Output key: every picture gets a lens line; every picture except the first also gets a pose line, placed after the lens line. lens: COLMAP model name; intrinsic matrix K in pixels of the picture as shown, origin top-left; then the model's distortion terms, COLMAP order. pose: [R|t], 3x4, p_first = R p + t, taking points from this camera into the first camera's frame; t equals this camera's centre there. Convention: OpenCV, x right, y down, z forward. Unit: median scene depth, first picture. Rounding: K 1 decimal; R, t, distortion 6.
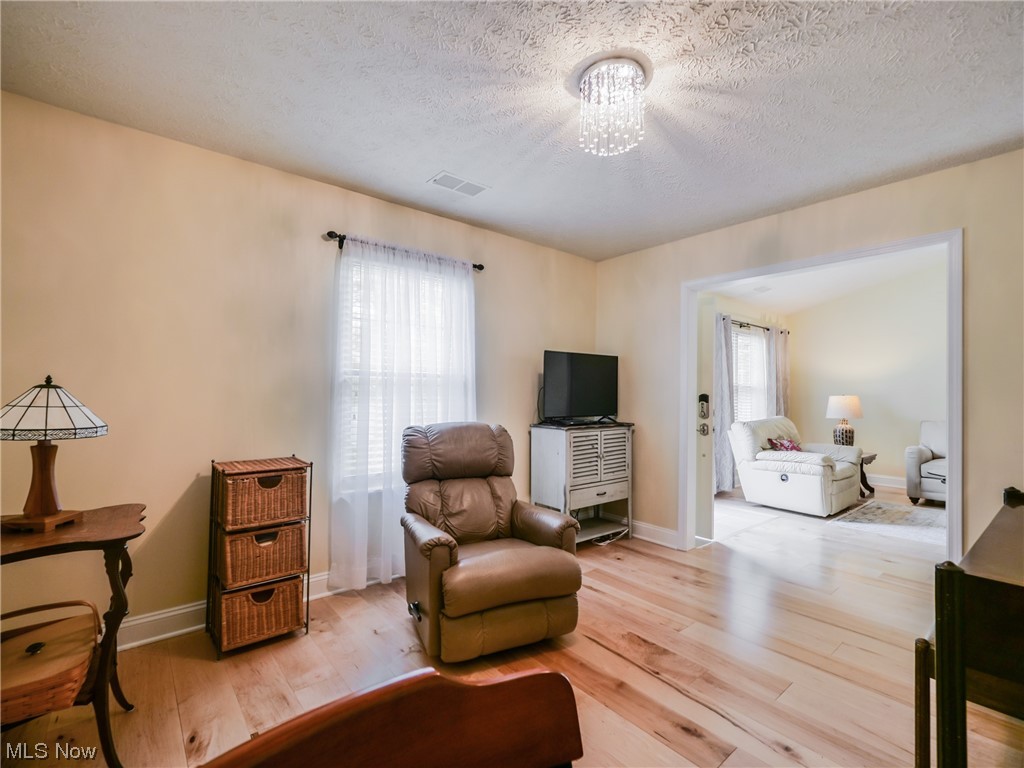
lens RADIAL K [[446.6, 0, 508.9], [0, 446.6, 380.9], [0, 0, 1]] dist [-0.001431, -0.000295]
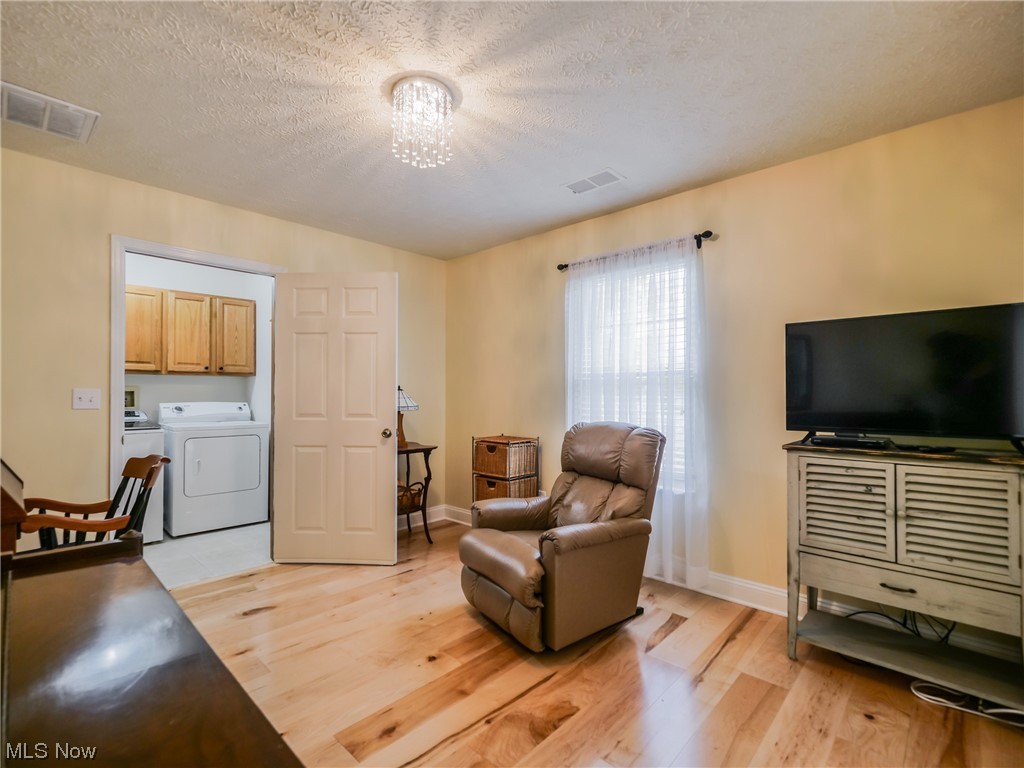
lens RADIAL K [[448.8, 0, 512.0], [0, 448.8, 384.0], [0, 0, 1]] dist [-0.001411, -0.000104]
pose [[0.188875, -0.025987, -0.981657, 0.715618], [0.023800, 0.999477, -0.021879, 0.024647], [0.981713, -0.019231, 0.189395, 0.542608]]
